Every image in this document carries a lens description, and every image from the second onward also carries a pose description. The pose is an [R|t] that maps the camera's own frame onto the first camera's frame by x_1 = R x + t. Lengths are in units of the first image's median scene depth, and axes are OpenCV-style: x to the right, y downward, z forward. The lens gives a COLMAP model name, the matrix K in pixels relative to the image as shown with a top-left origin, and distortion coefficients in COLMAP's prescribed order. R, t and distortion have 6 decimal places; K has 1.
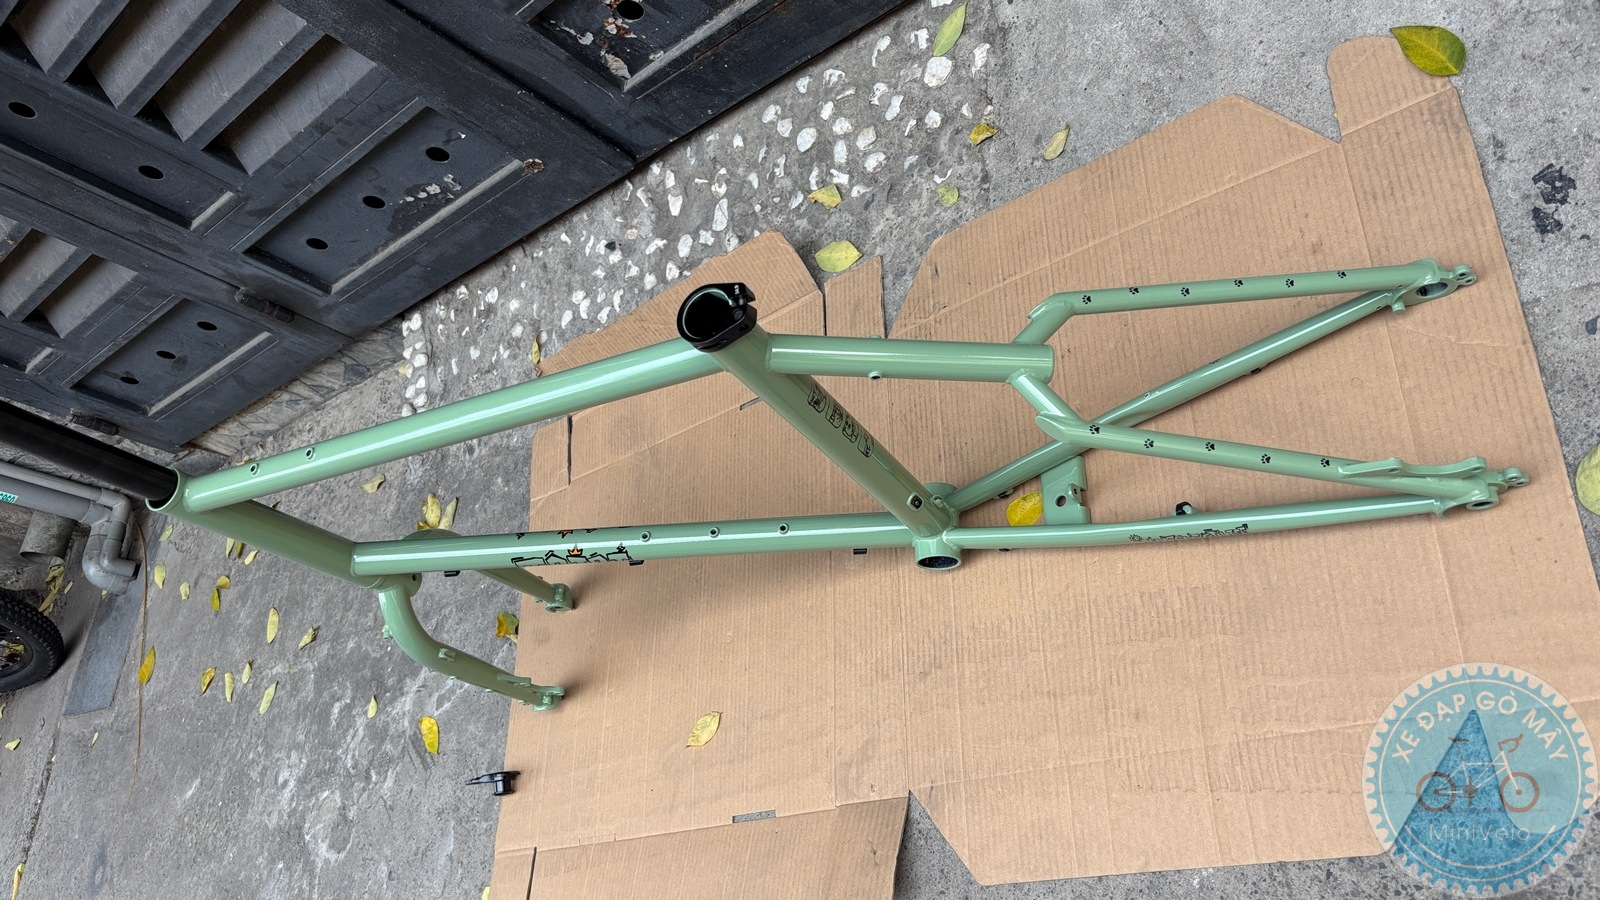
lens RADIAL K [[1223.6, 0, 800.7], [0, 1223.6, 456.7], [0, 0, 1]] dist [0.062194, -0.094403]
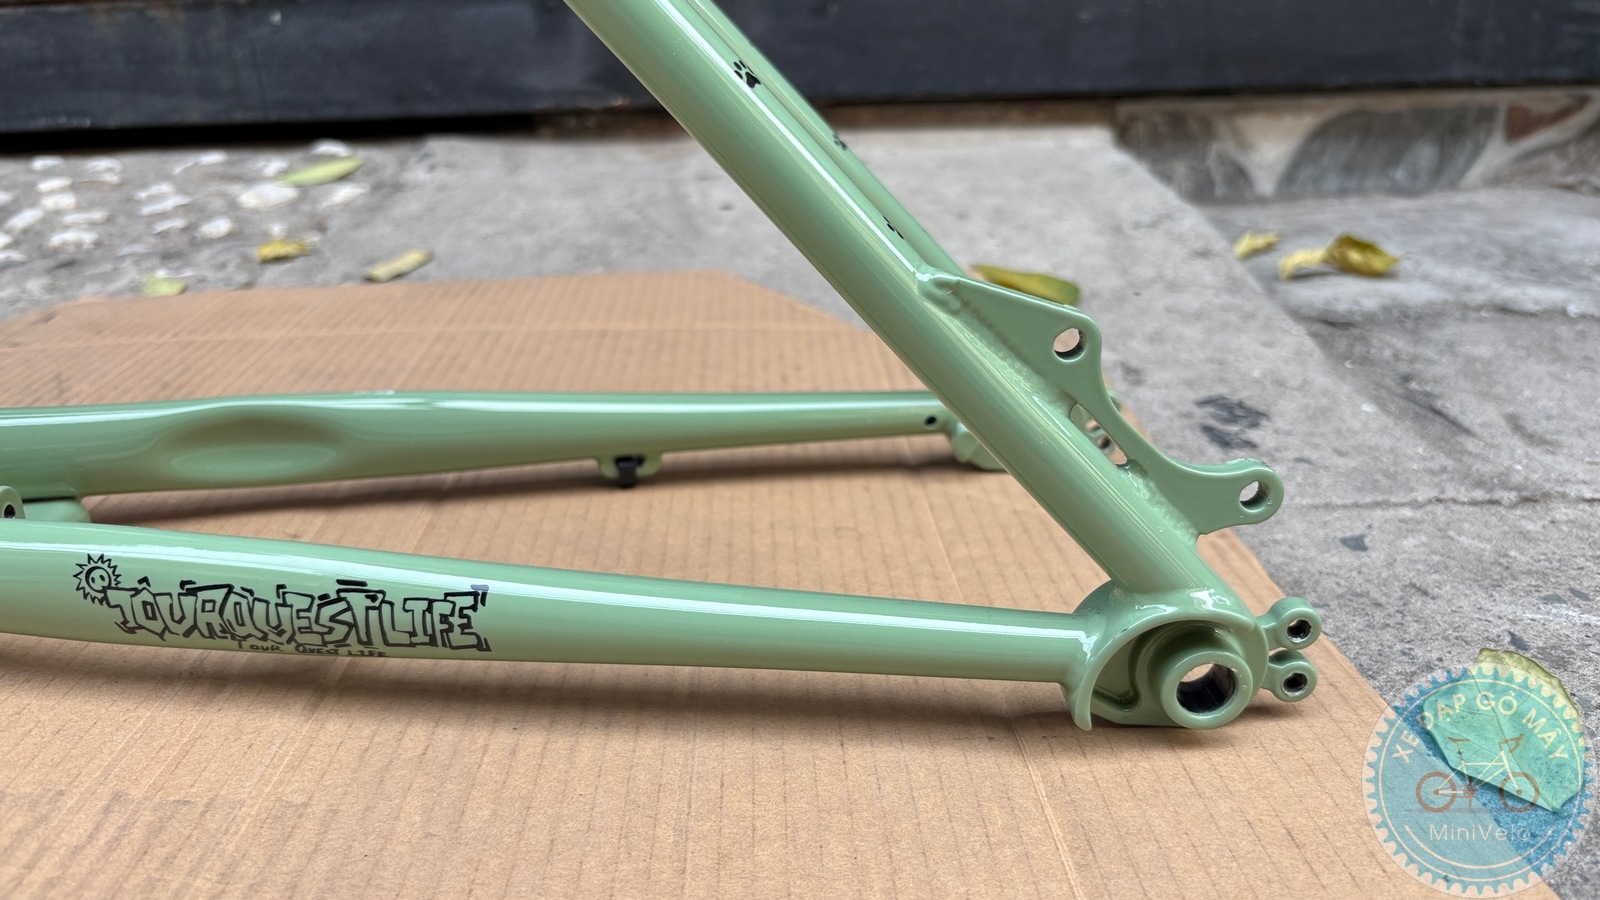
lens RADIAL K [[1263.1, 0, 779.8], [0, 1263.1, 455.4], [0, 0, 1]] dist [-0.019962, -0.004002]
pose [[0.751661, 0.611362, 0.247471, 0.204920], [-0.239833, 0.602884, -0.760927, 0.157795], [-0.614398, 0.512608, 0.599790, 0.488876]]
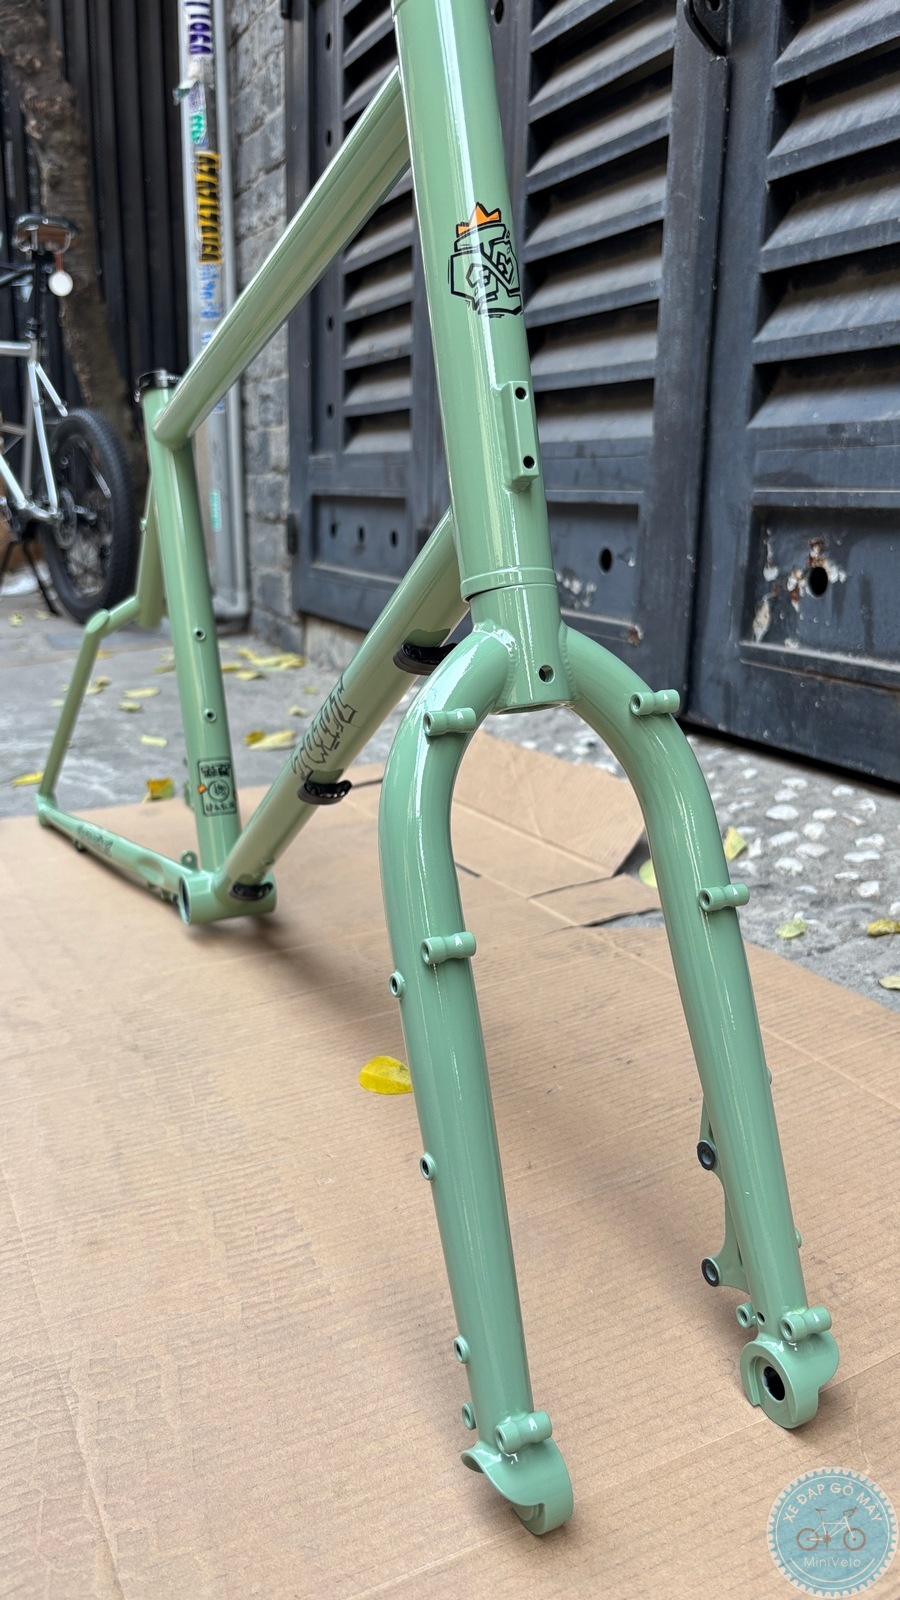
lens RADIAL K [[1230.9, 0, 457.6], [0, 1230.9, 800.6], [0, 0, 1]] dist [0.049943, -0.073828]
pose [[0.343764, 0.821484, -0.454963, 0.294734], [-0.934395, 0.347445, -0.078668, 0.006312], [0.093450, 0.452158, 0.887029, 0.242116]]
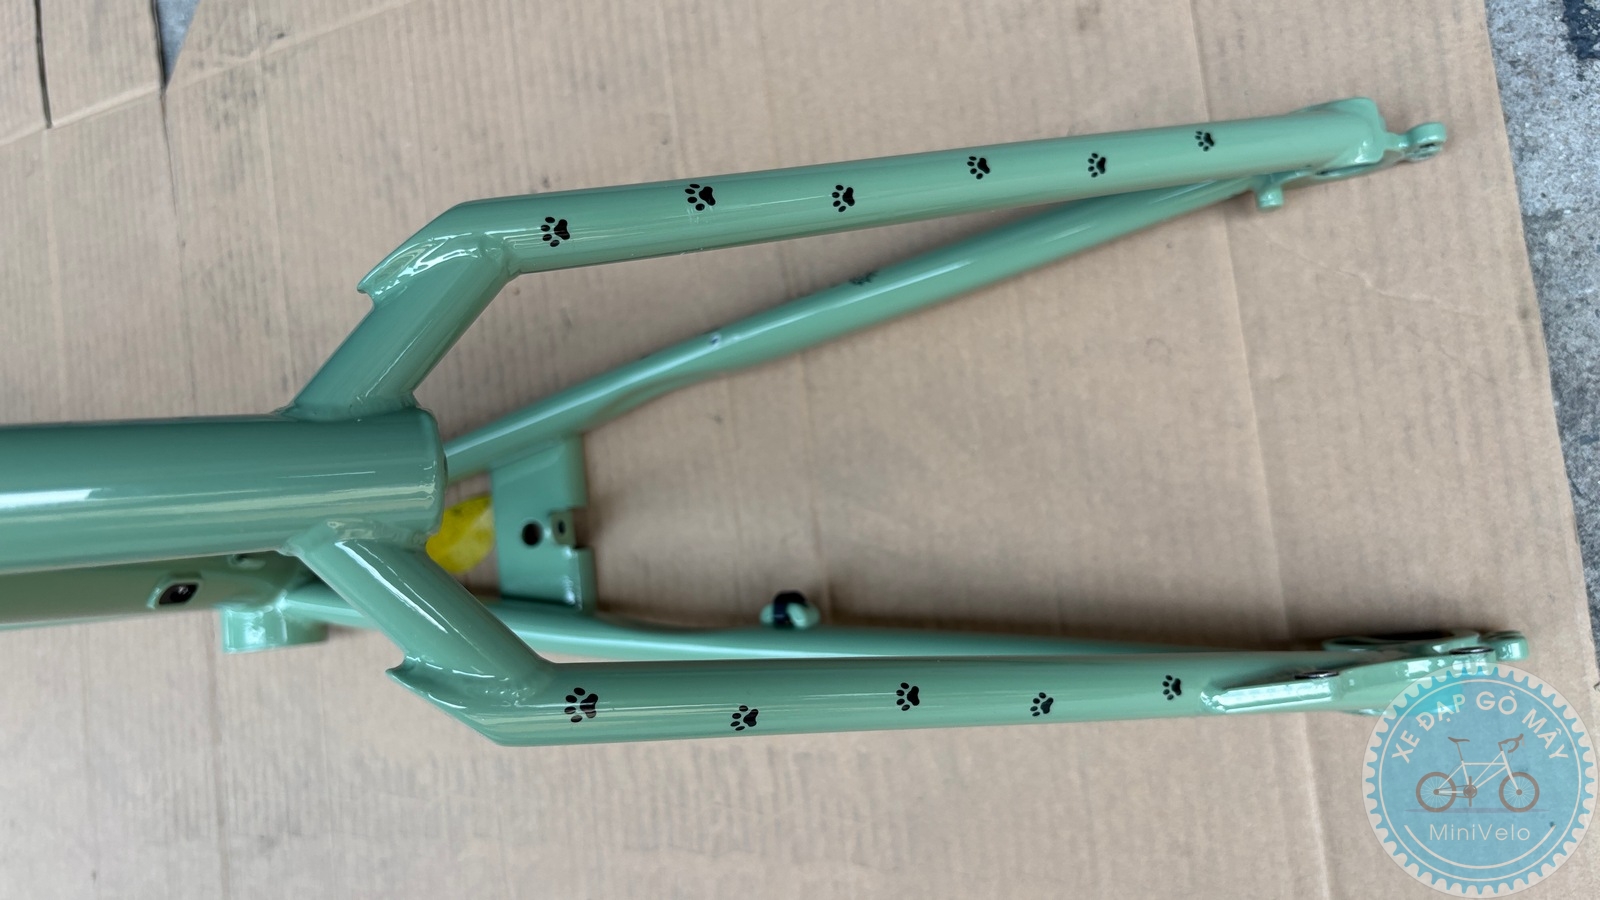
lens RADIAL K [[1226.5, 0, 802.6], [0, 1226.5, 451.7], [0, 0, 1]] dist [-0.013957, -0.005407]
pose [[0.928238, -0.068207, 0.365681, 0.103450], [-0.043176, 0.956647, 0.288033, -0.097170], [-0.369474, -0.283151, 0.885051, 0.413006]]
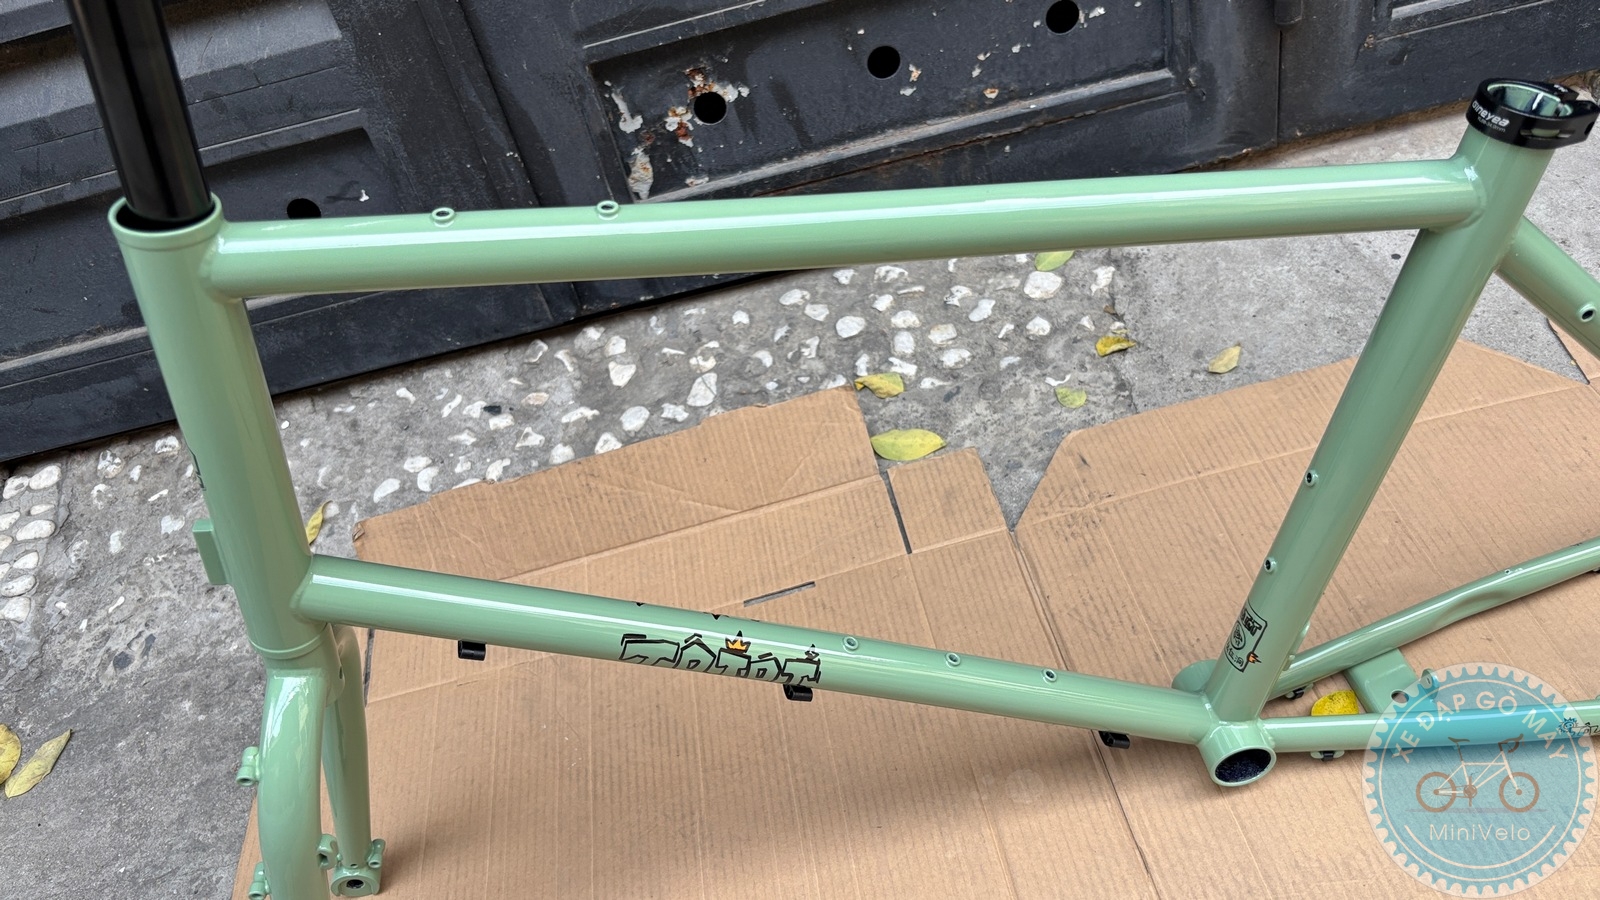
lens RADIAL K [[1218.4, 0, 790.6], [0, 1218.4, 467.7], [0, 0, 1]] dist [0.014912, -0.007501]
pose [[0.852894, 0.306930, 0.422333, -0.347013], [-0.080139, 0.876317, -0.475022, 0.221593], [-0.515896, 0.371298, 0.772003, 0.411551]]
